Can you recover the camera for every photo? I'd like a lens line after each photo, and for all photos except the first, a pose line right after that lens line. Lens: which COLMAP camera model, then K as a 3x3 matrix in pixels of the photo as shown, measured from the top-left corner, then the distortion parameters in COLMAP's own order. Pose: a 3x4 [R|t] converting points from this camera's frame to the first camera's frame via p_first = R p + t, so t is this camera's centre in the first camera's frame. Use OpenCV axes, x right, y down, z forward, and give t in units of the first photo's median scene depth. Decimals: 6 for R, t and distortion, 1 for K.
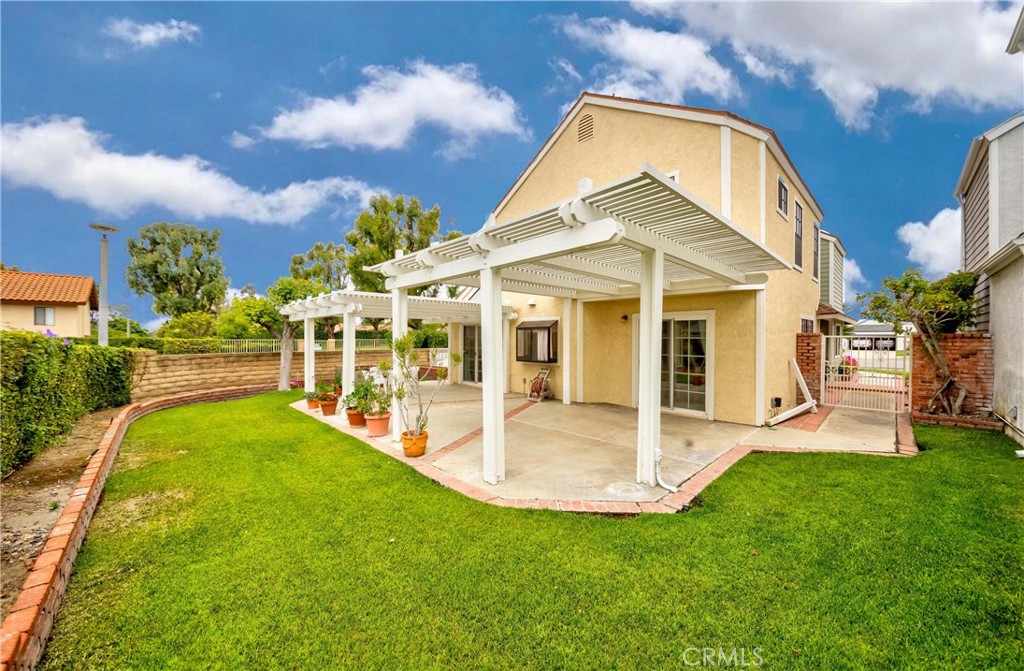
lens RADIAL K [[357.6, 0, 513.3], [0, 357.6, 338.3], [0, 0, 1]] dist [0.000036, -0.000001]
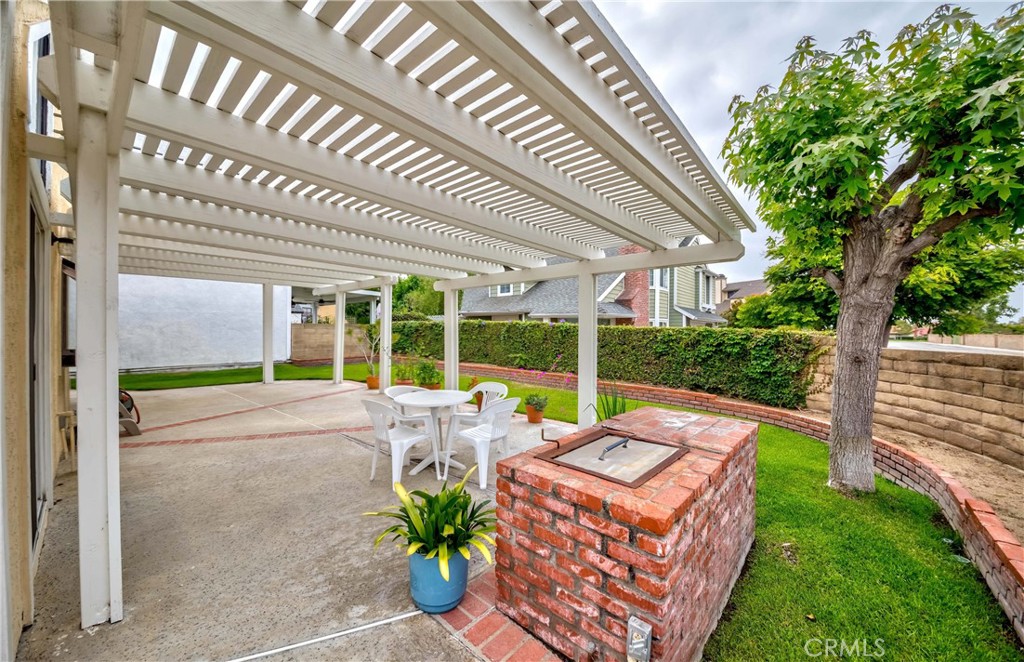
lens RADIAL K [[372.0, 0, 511.8], [0, 372.0, 333.6], [0, 0, 1]] dist [0.000010, -0.000004]
pose [[-0.994666, -0.000692, -0.103147, -0.366615], [-0.001380, 0.999977, 0.006595, 0.023117], [0.103140, 0.006702, -0.994644, 1.380315]]
